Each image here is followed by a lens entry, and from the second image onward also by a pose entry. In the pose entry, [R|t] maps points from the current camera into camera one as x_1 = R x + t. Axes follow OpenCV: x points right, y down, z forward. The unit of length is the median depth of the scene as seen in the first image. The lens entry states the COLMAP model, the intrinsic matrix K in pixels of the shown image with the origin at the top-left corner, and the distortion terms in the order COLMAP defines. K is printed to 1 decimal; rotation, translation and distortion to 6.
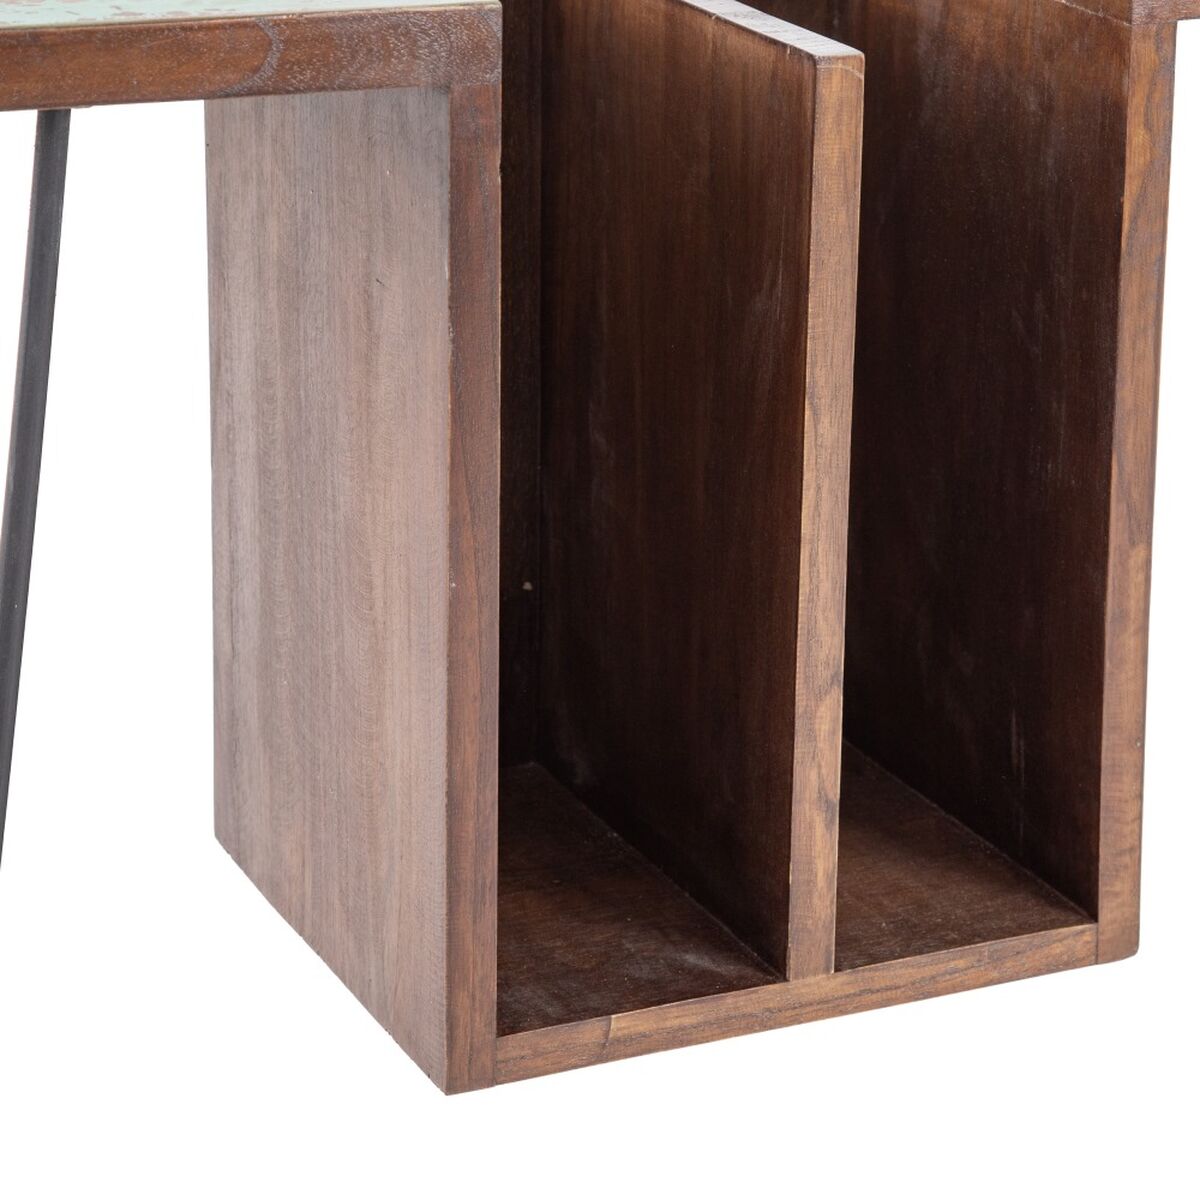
lens RADIAL K [[4004.0, 0, 600.0], [0, 4004.0, 600.0], [0, 0, 1]] dist [0.162658, -0.053290]
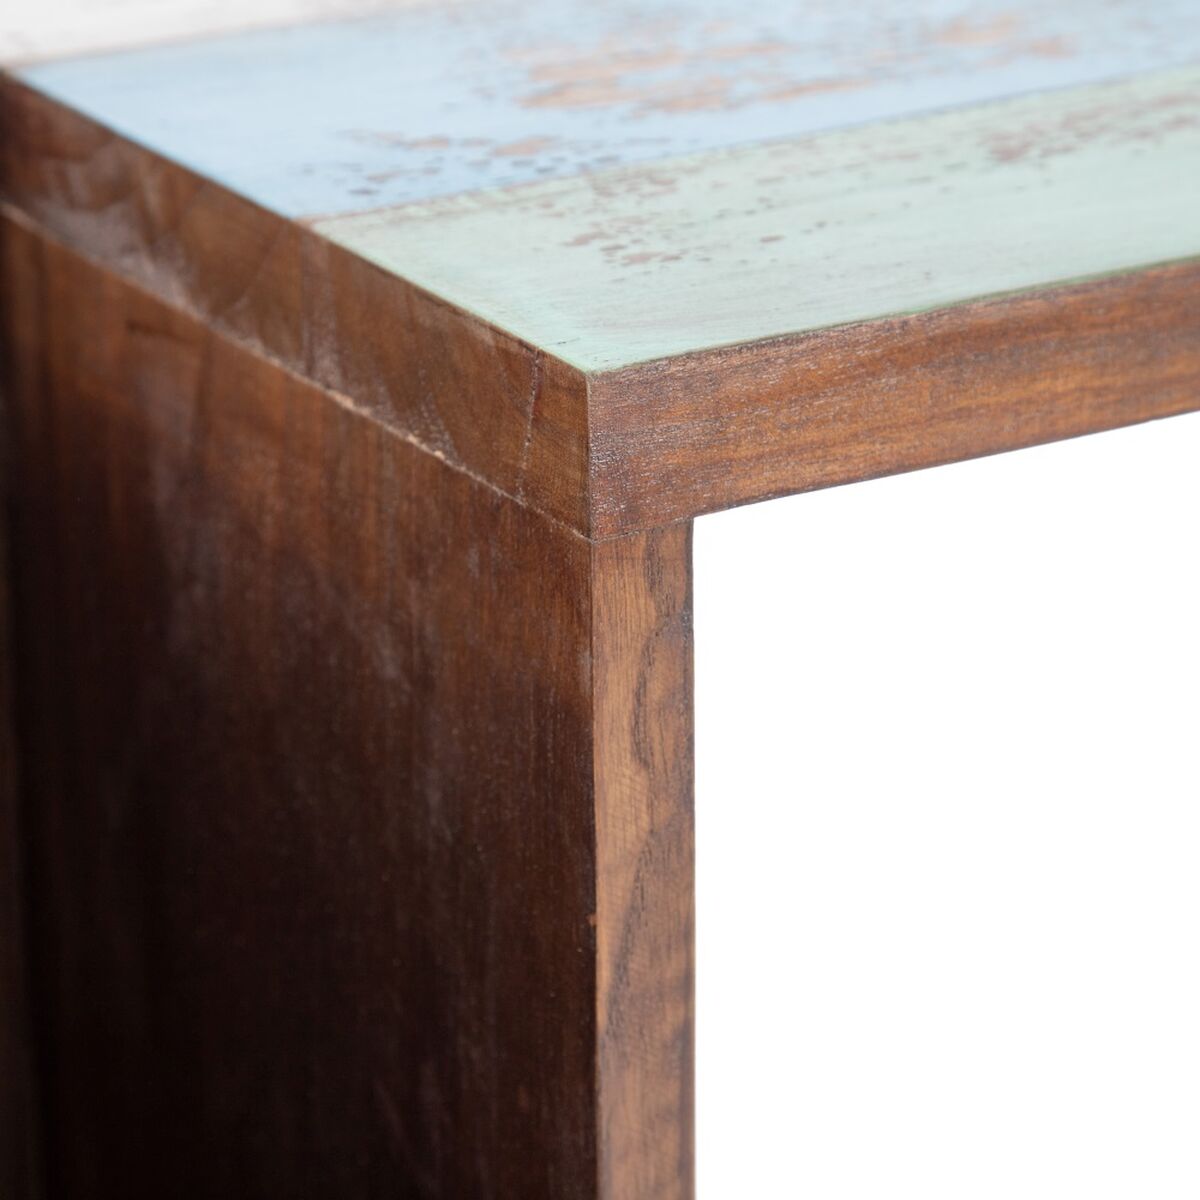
lens RADIAL K [[3053.5, 0, 600.0], [0, 3053.5, 600.0], [0, 0, 1]] dist [0.065678, 0.317440]
pose [[0.991573, -0.067933, 0.110311, 0.093890], [0.052005, 0.988594, 0.141341, -0.179380], [-0.118654, -0.134413, 0.983796, 0.658582]]
